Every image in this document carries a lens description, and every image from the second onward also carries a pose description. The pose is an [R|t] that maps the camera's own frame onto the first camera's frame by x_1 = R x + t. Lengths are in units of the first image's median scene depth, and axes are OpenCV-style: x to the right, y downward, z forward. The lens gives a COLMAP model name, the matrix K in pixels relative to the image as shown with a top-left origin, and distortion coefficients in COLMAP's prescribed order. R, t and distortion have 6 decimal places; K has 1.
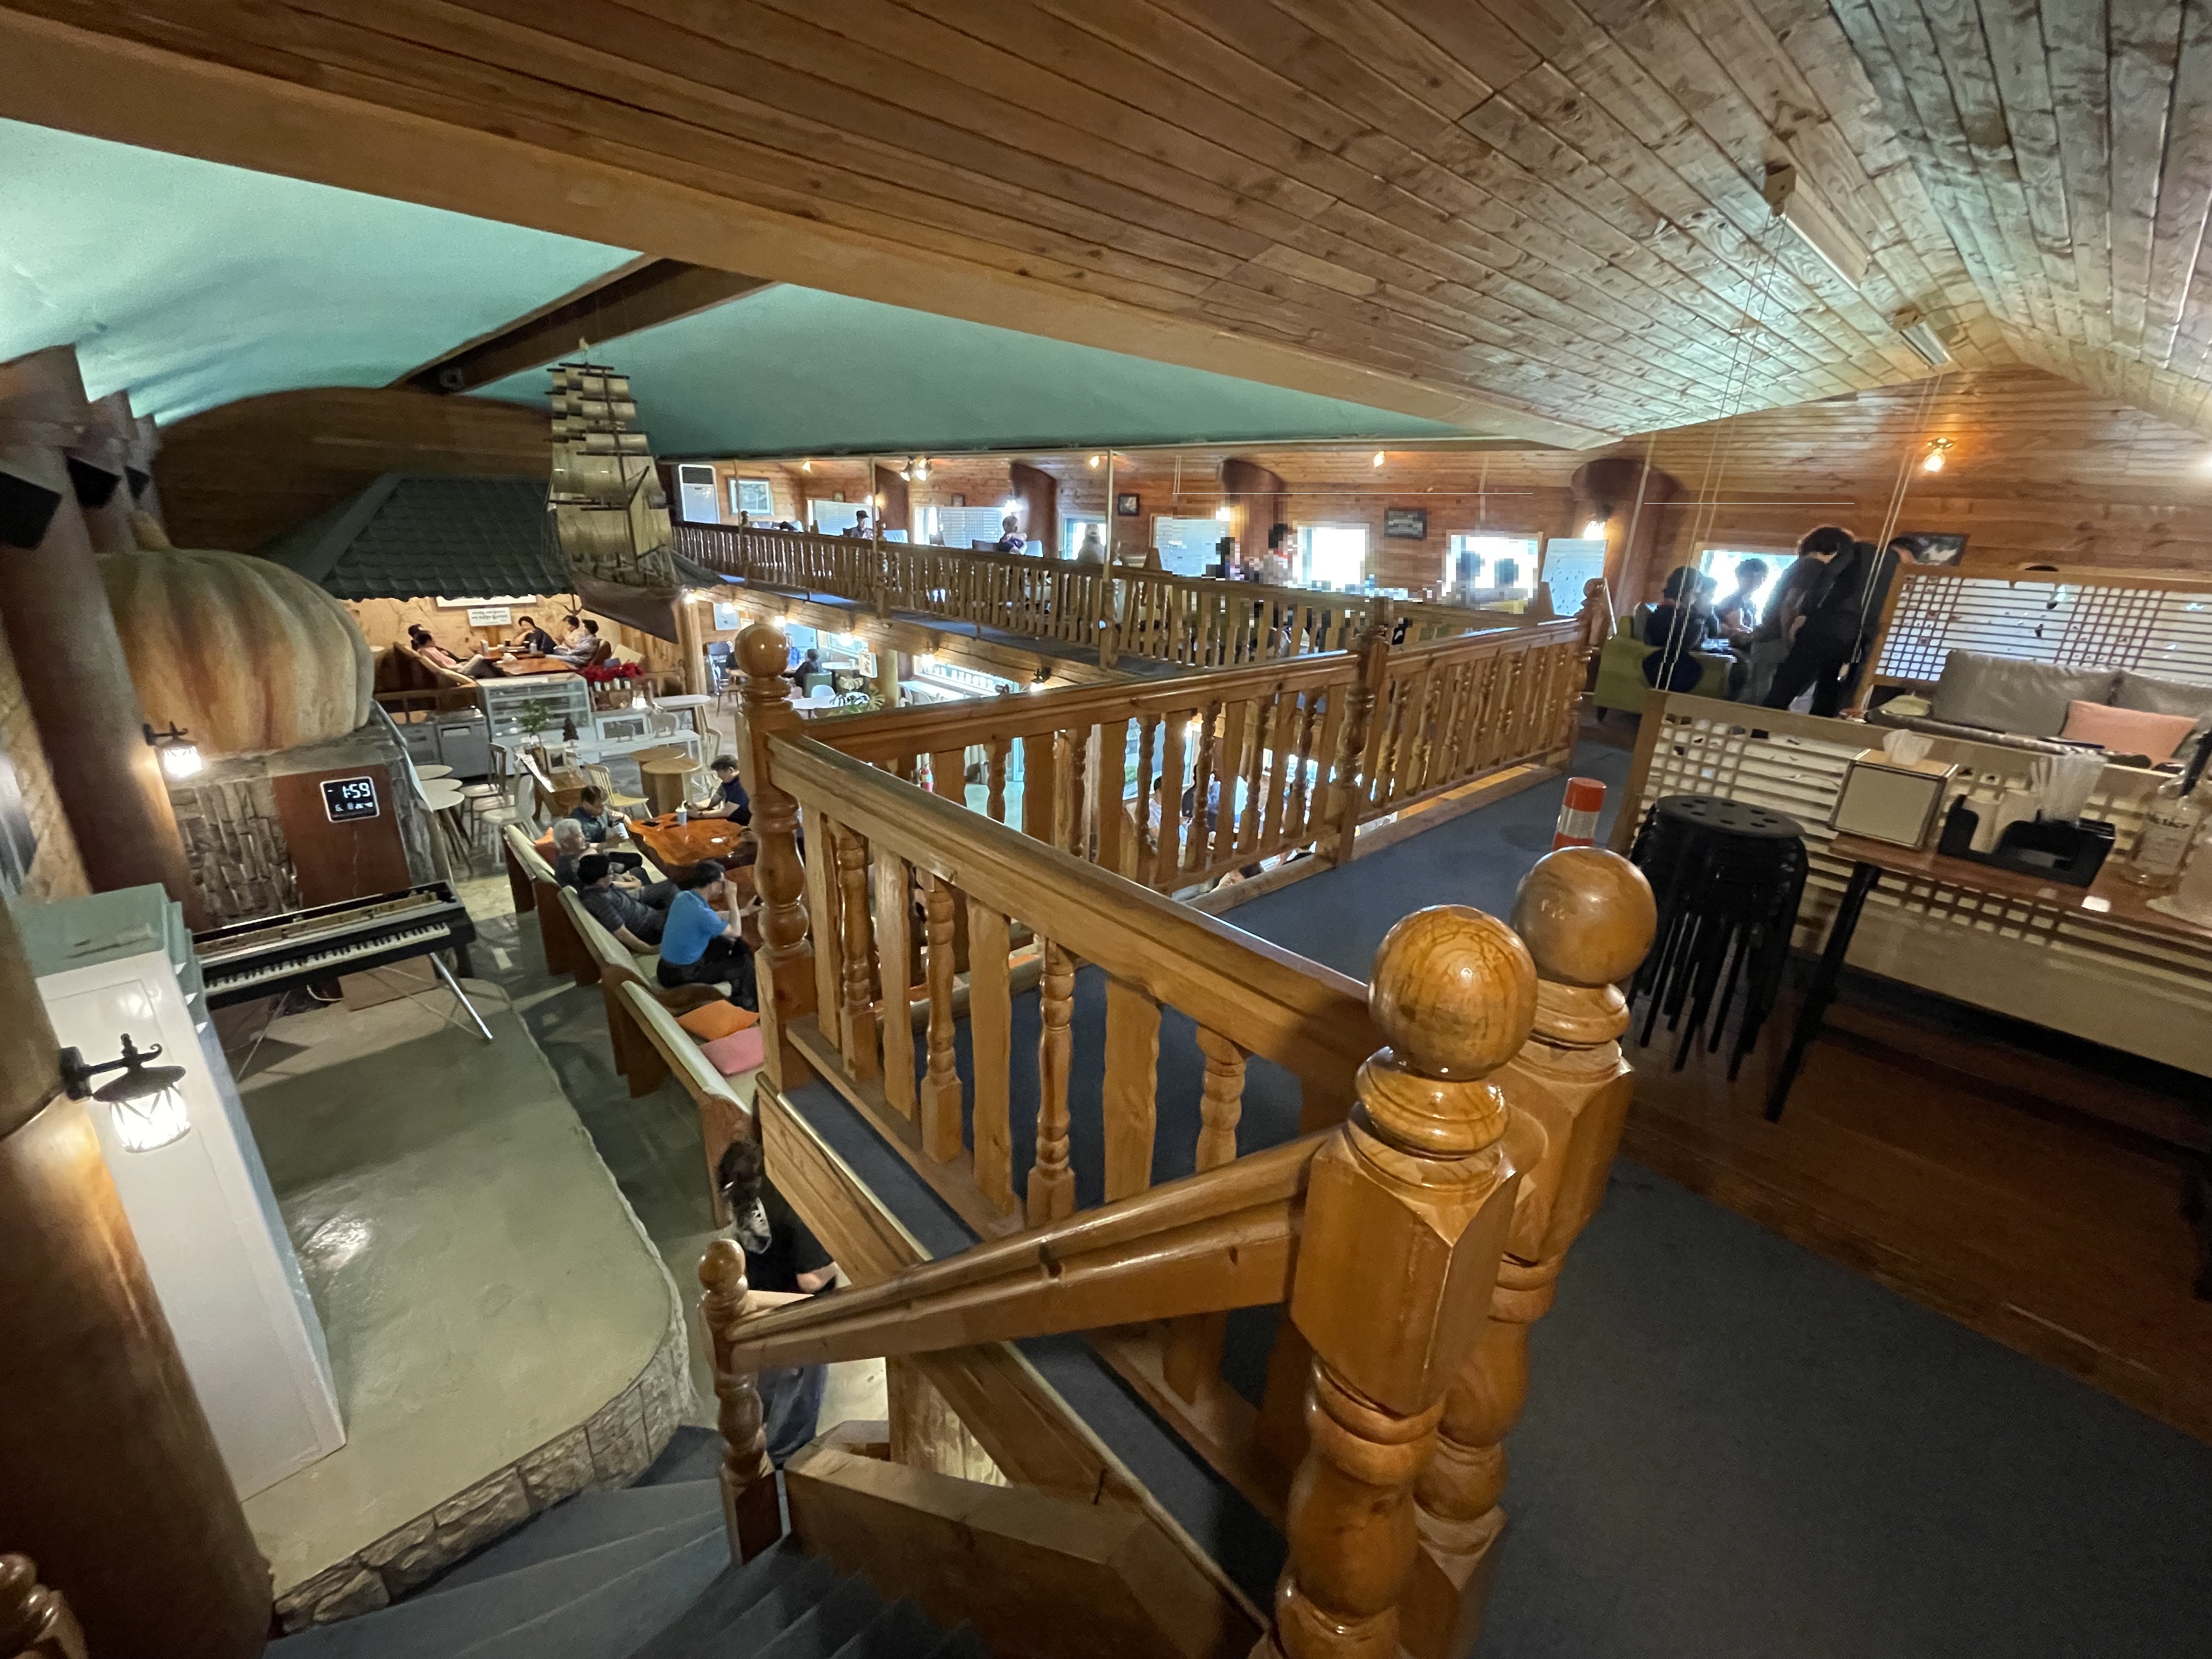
lens RADIAL K [[894.4, 0, 1106.0], [0, 894.4, 829.5], [0, 0, 1]] dist [-0.027254, 0.014249]
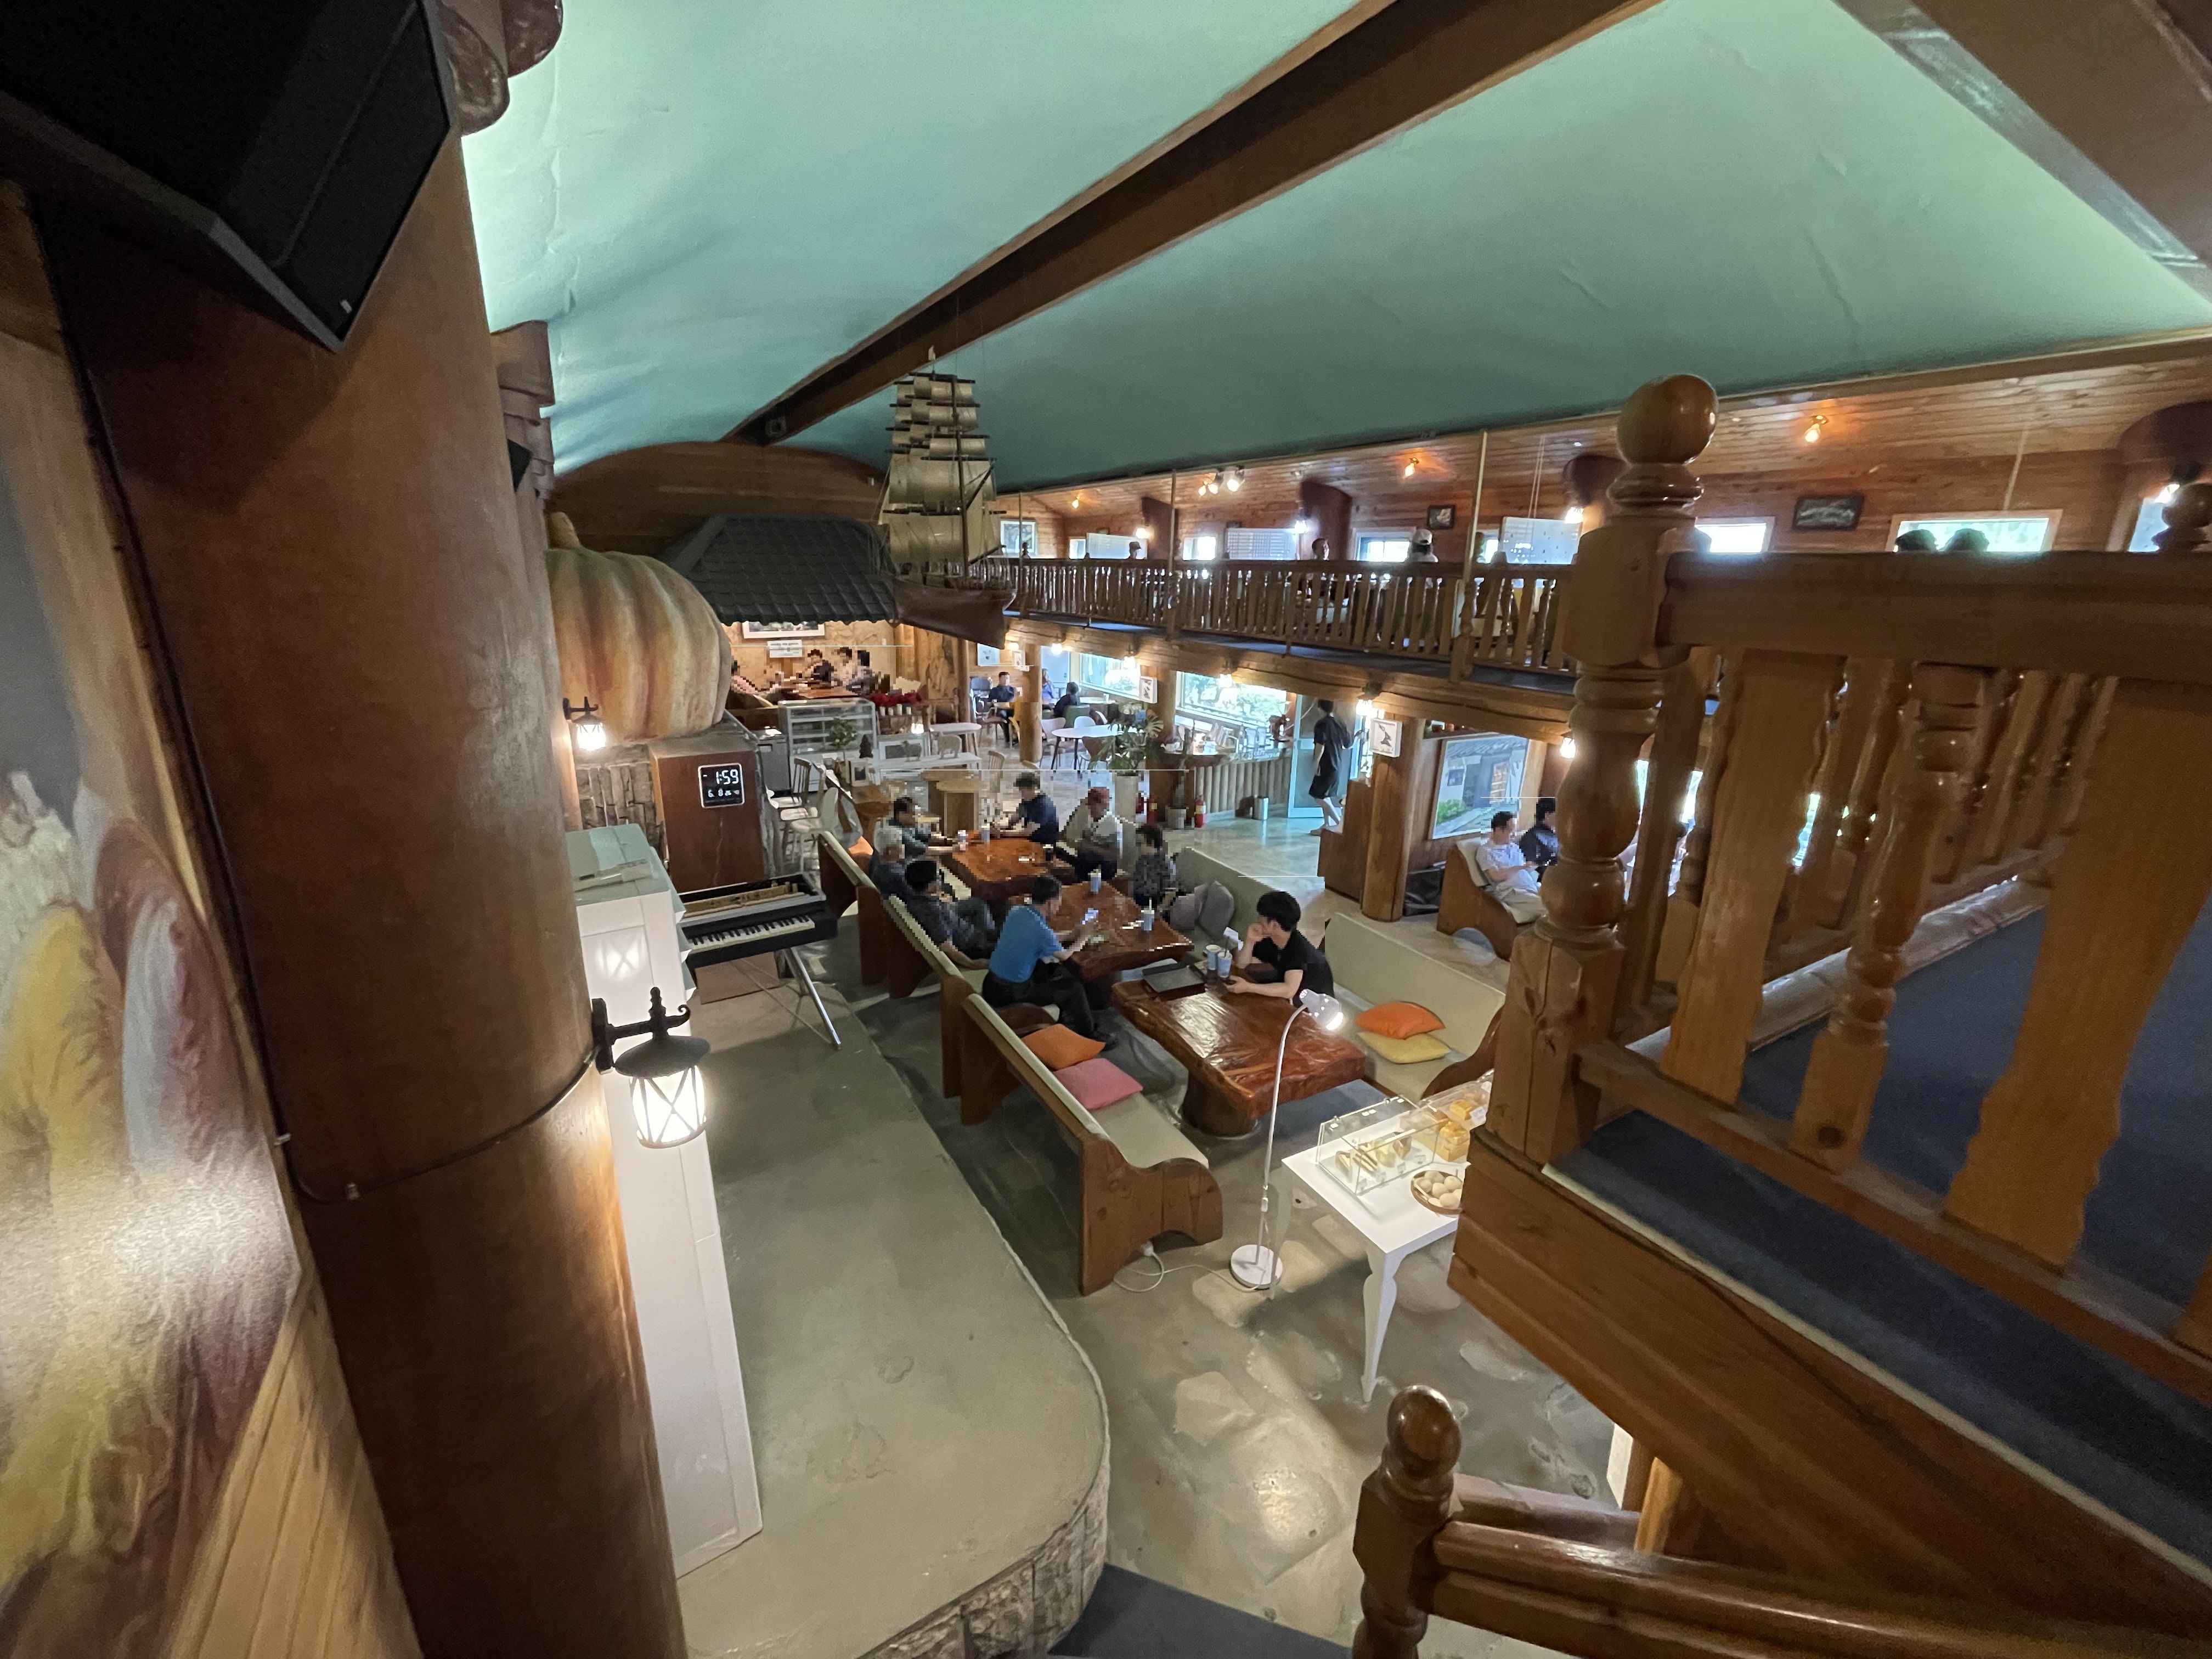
lens RADIAL K [[888.8, 0, 1106.0], [0, 888.8, 829.5], [0, 0, 1]] dist [-0.007706, 0.000003]
pose [[0.976546, 0.036635, -0.212168, -0.161703], [-0.049185, 0.997319, -0.054175, 0.033140], [0.209615, 0.063340, 0.975730, 0.093076]]
